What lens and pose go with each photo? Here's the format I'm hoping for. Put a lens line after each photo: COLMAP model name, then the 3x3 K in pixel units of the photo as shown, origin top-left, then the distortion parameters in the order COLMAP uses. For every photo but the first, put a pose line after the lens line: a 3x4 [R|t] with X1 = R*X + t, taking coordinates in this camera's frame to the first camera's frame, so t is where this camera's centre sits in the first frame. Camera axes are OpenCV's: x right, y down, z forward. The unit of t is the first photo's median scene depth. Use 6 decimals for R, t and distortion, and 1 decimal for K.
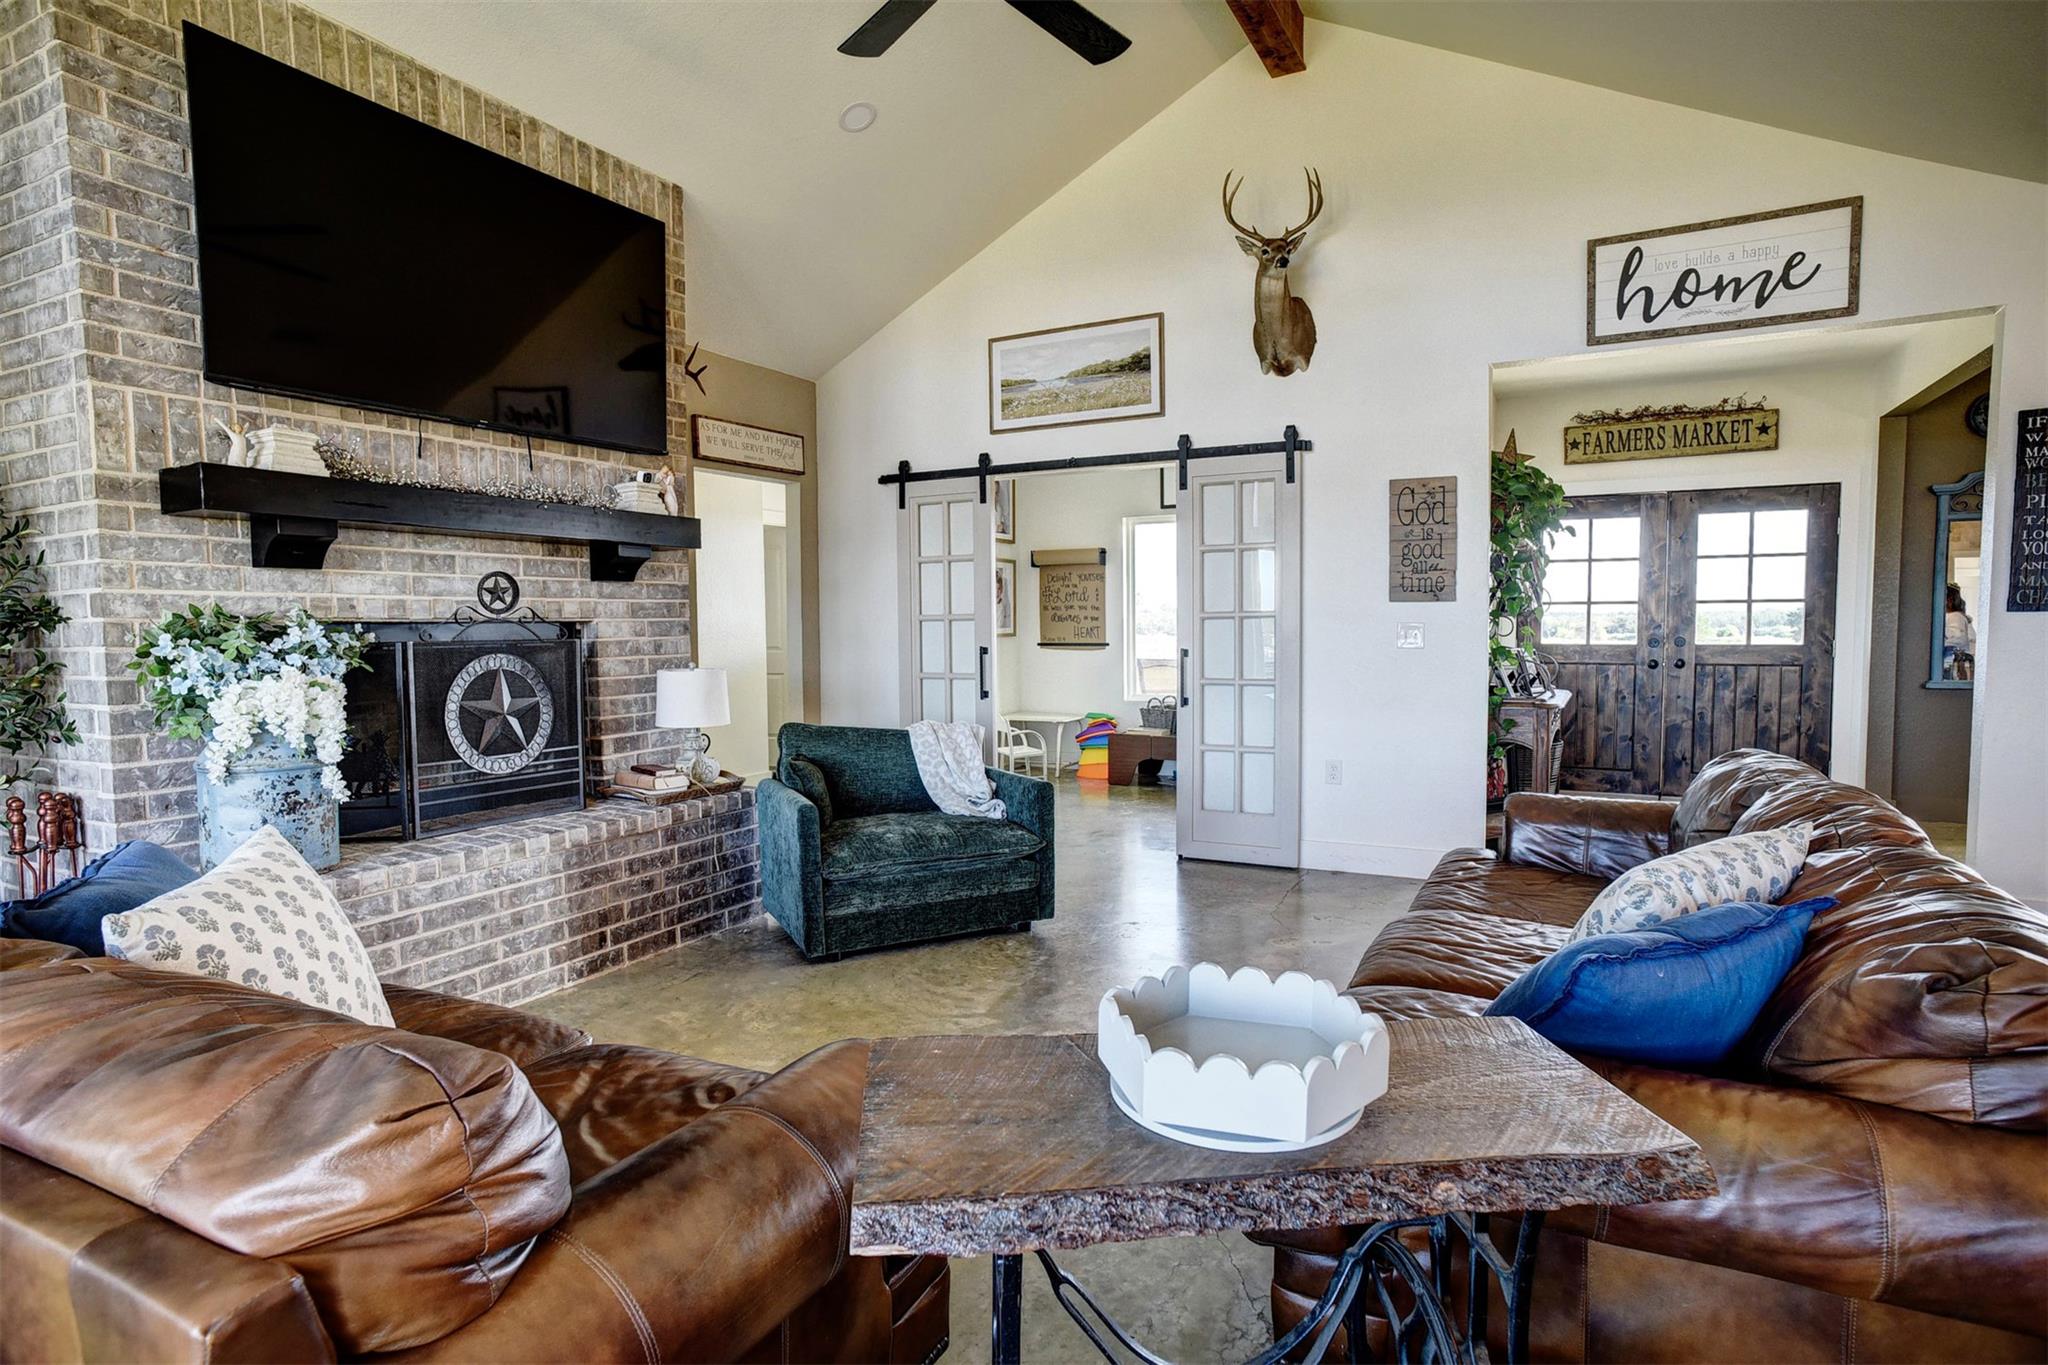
lens RADIAL K [[1067.8, 0, 1024.0], [0, 1067.8, 682.5], [0, 0, 1]] dist [-0.060874, 0.052570]
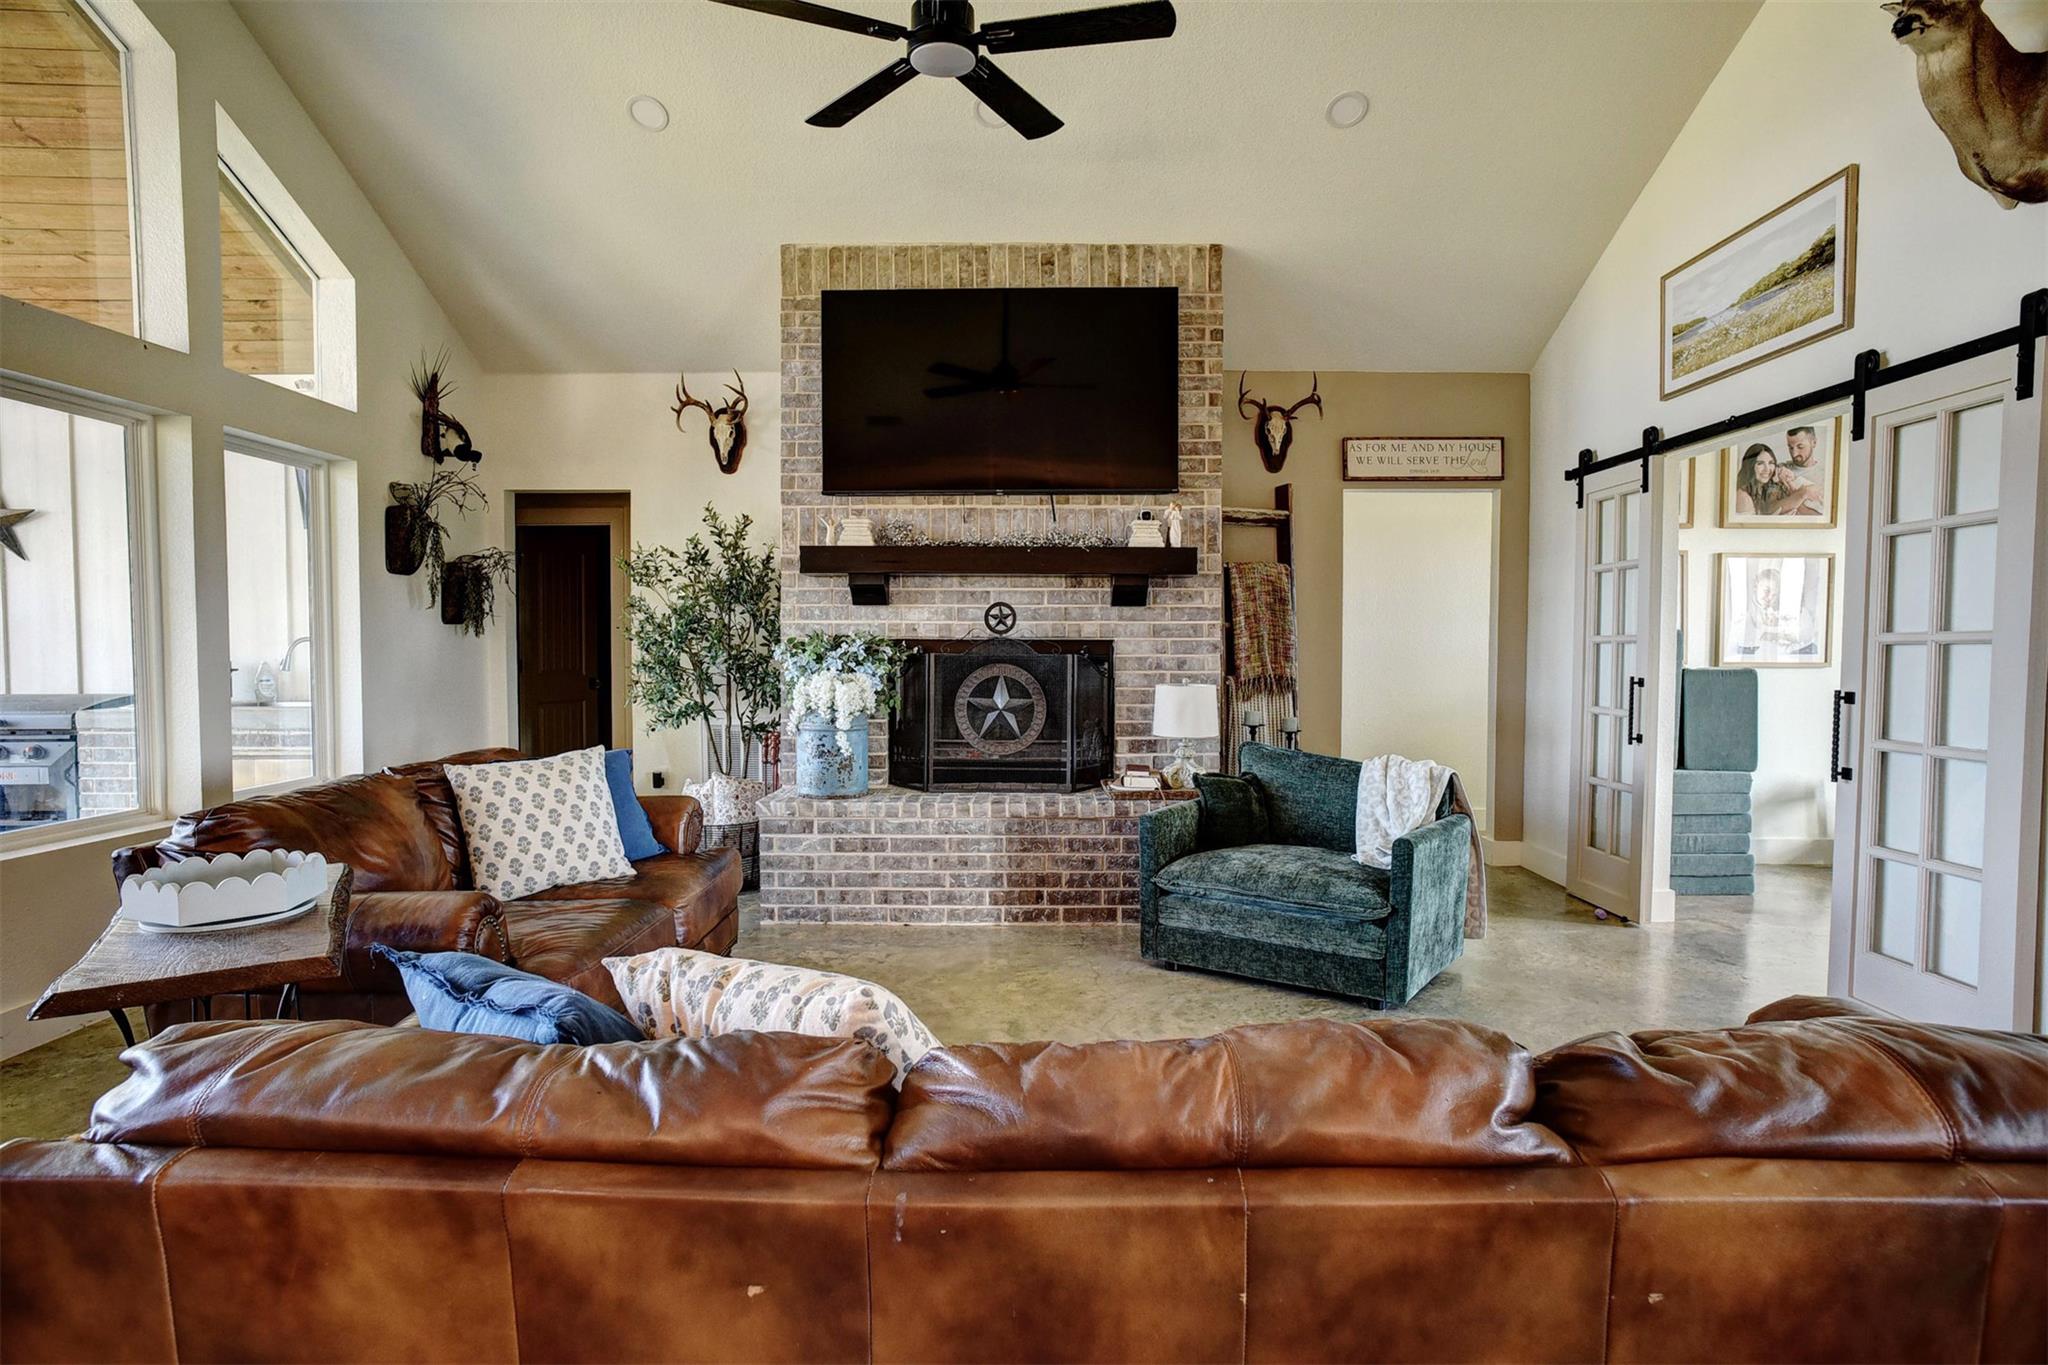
lens RADIAL K [[1065.3, 0, 1024.0], [0, 1065.3, 682.5], [0, 0, 1]] dist [-0.064847, 0.046666]
pose [[0.457425, 0.041311, -0.888288, 0.673283], [-0.055276, 0.998310, 0.017963, -0.028492], [0.887529, 0.040885, 0.458935, 0.393738]]
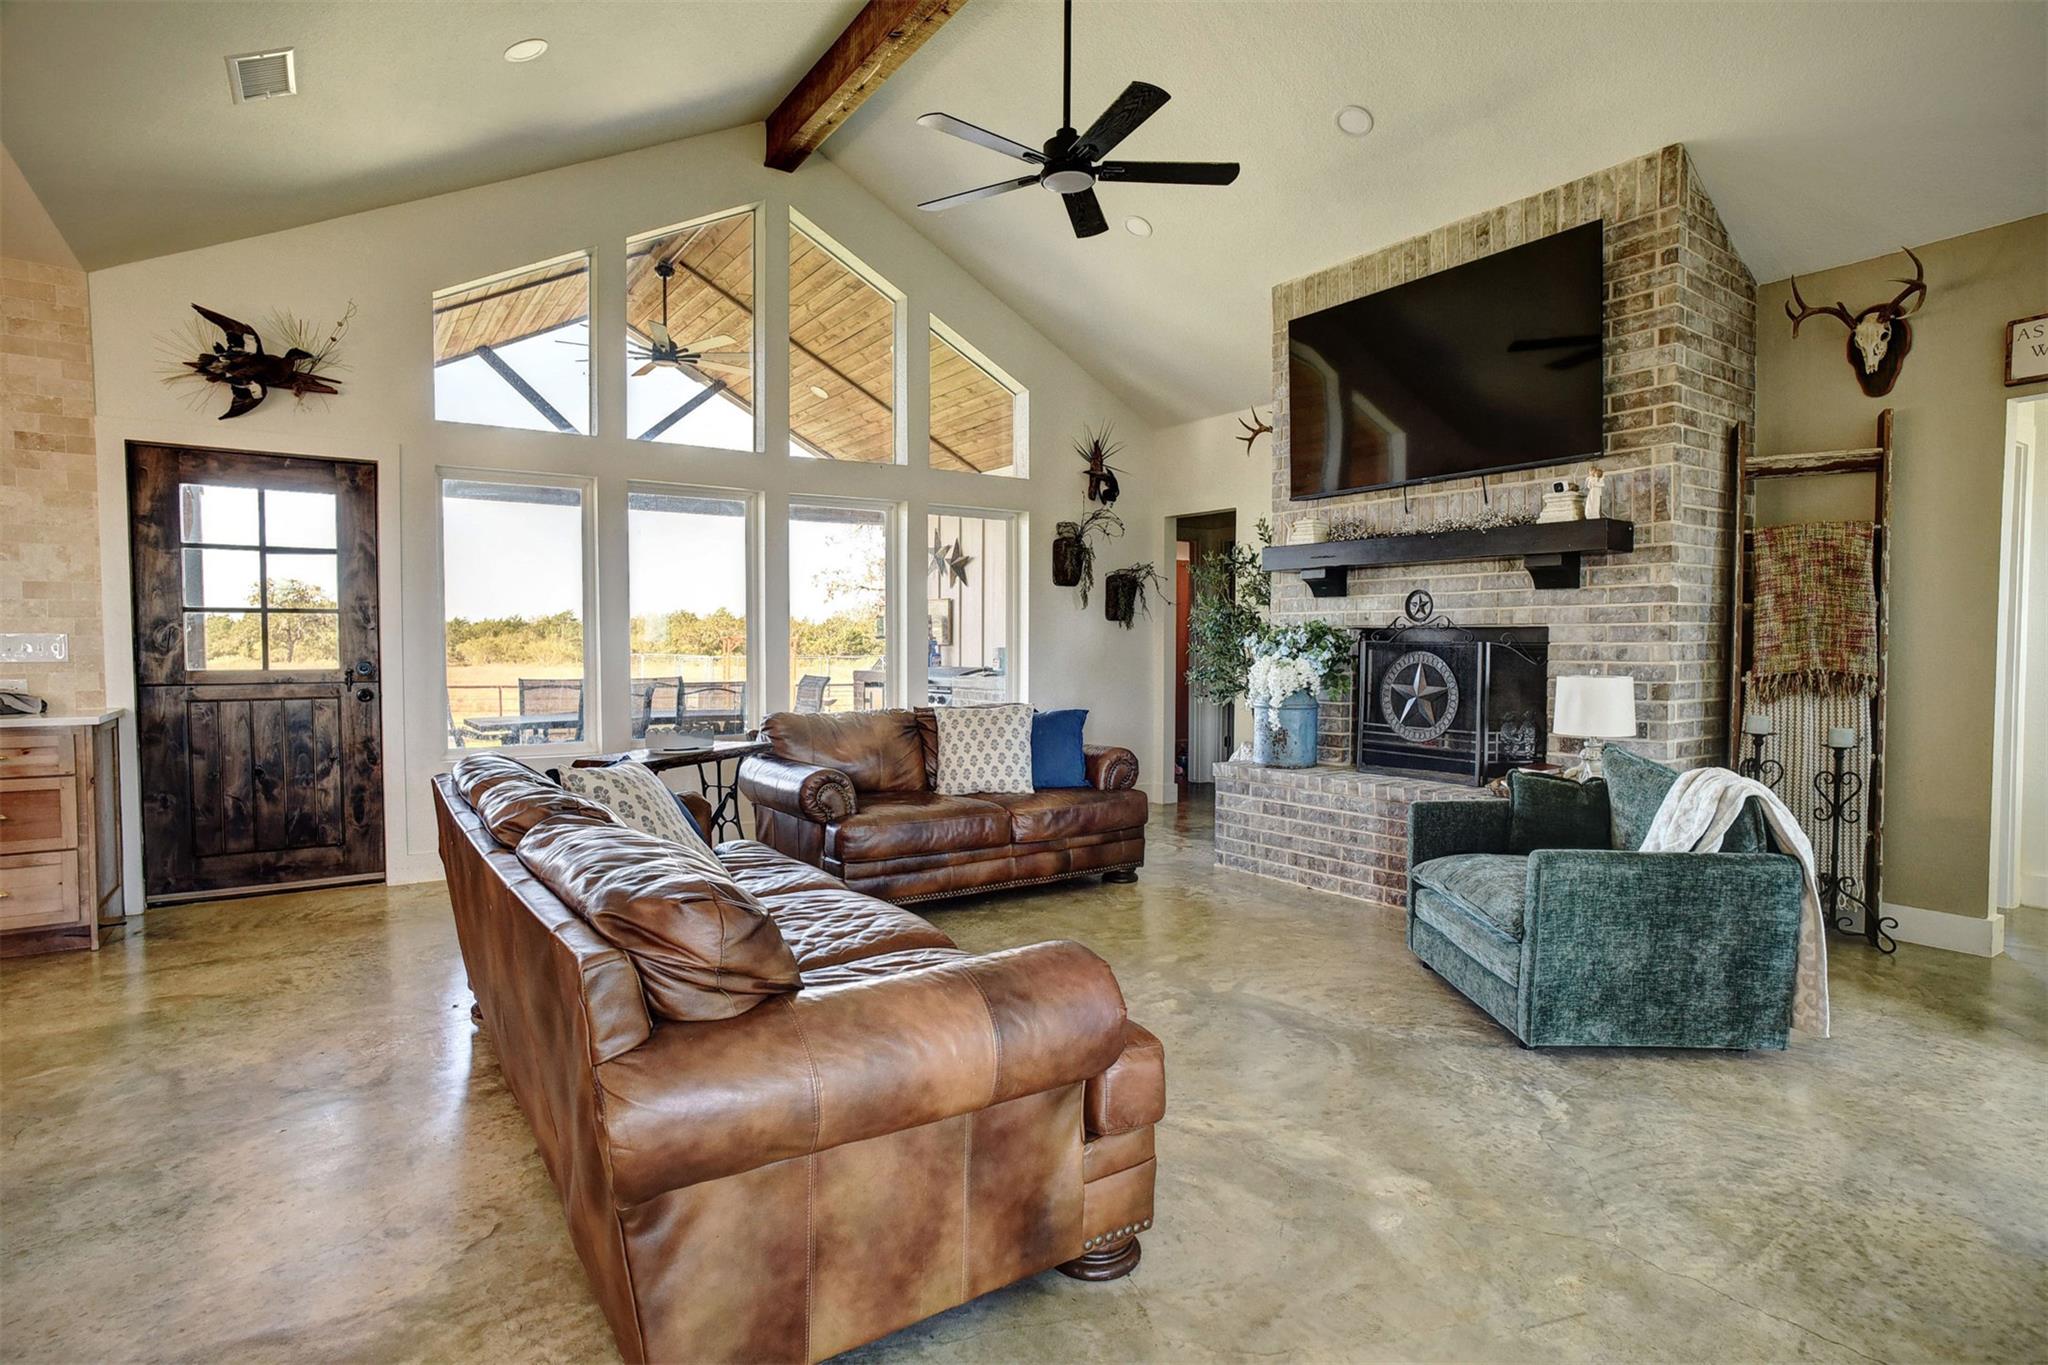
lens RADIAL K [[1057.4, 0, 1024.0], [0, 1057.4, 682.5], [0, 0, 1]] dist [-0.046361, 0.029818]
pose [[-0.463054, 0.041668, -0.885350, 0.870770], [-0.047207, 0.996317, 0.071580, -0.057100], [0.885072, 0.074940, -0.459382, 1.116598]]
